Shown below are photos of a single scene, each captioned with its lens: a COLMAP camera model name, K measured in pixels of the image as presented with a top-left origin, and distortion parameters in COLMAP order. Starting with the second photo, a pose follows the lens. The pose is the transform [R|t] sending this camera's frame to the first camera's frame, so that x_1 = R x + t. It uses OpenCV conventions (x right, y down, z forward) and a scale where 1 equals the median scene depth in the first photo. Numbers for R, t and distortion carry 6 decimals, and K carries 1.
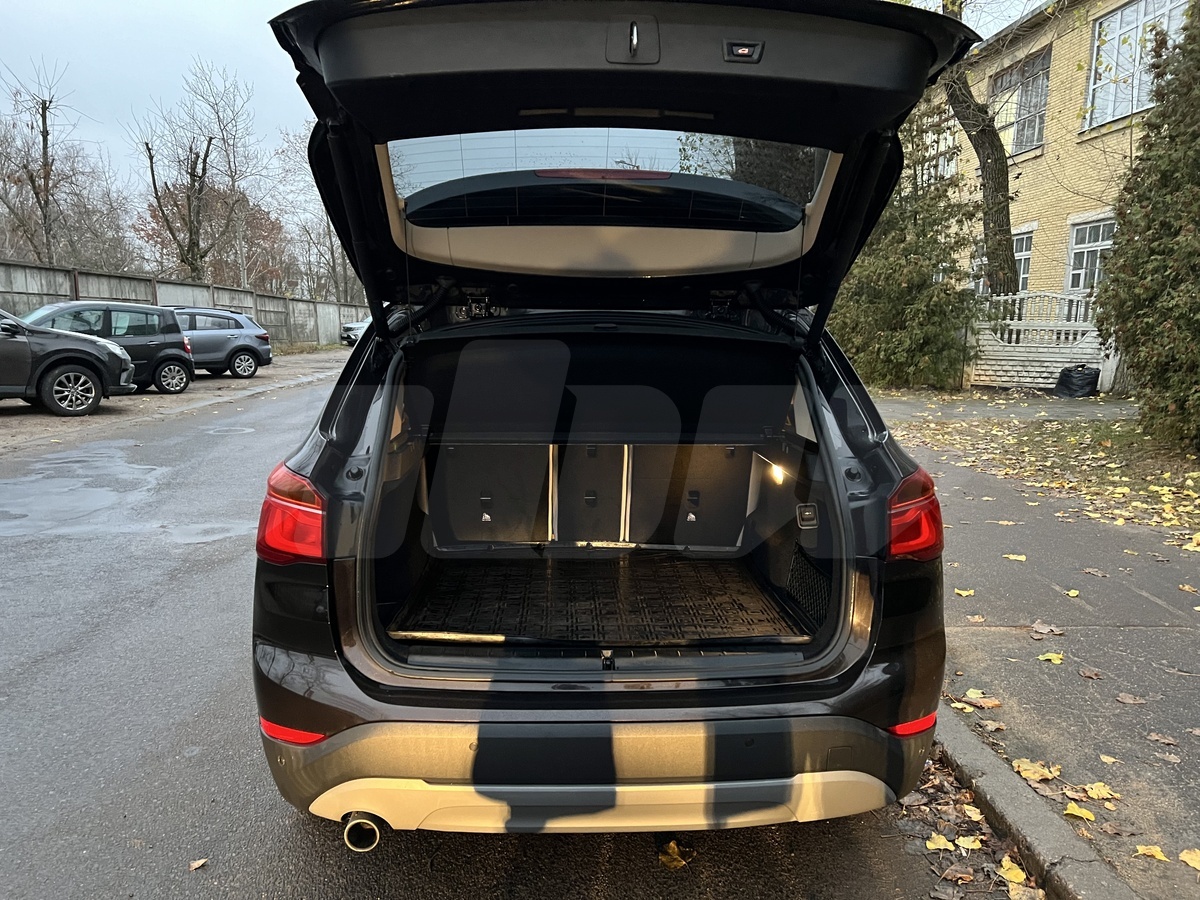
lens RADIAL K [[890.6, 0, 594.7], [0, 890.6, 463.0], [0, 0, 1]] dist [0.034855, -0.032586]
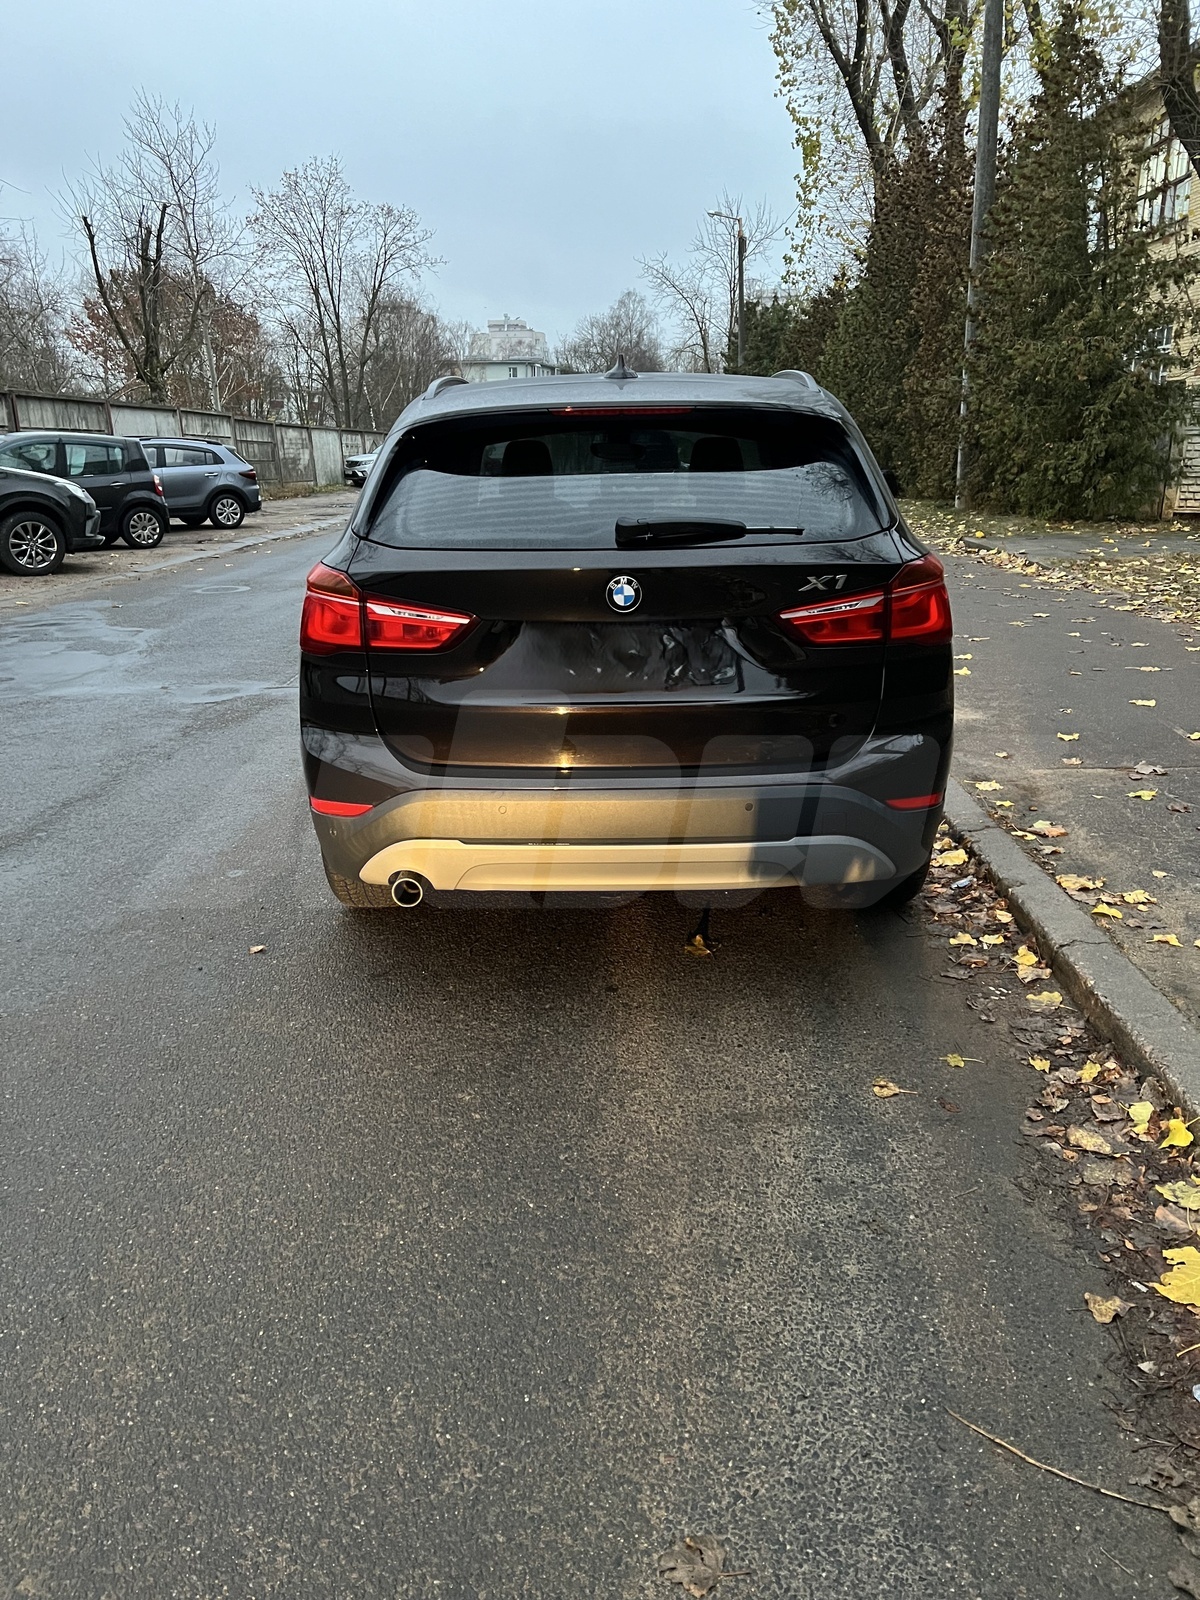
lens RADIAL K [[1187.4, 0, 591.1], [0, 1187.4, 797.3], [0, 0, 1]] dist [0.034855, -0.032586]
pose [[0.996872, -0.003745, -0.078950, 0.013733], [0.013792, 0.991794, 0.127097, 0.016654], [0.077826, -0.127789, 0.988743, -0.067724]]
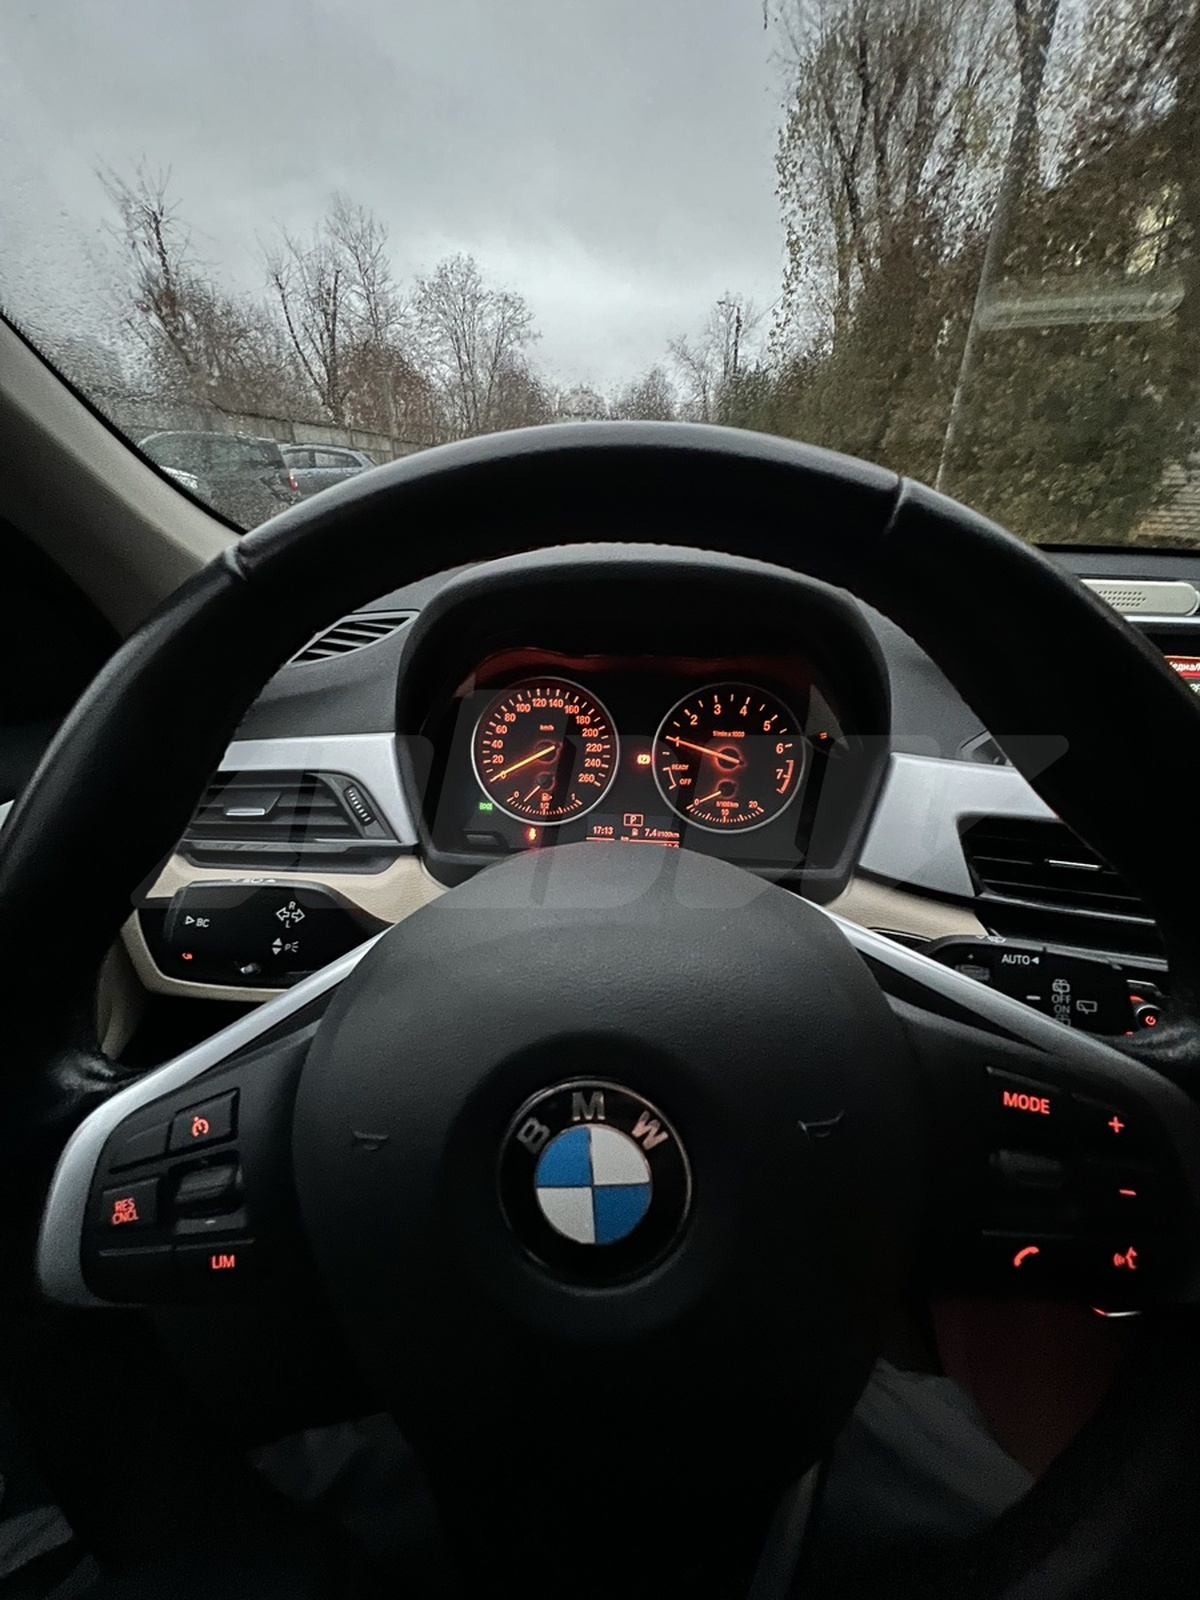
lens RADIAL K [[642.6, 0, 595.5], [0, 642.6, 795.3], [0, 0, 1]] dist [0.000771, -0.000069]
pose [[0.992742, 0.056966, -0.105916, -0.028987], [-0.022108, 0.952134, 0.304881, -0.028844], [0.118214, -0.300327, 0.946483, 0.311343]]
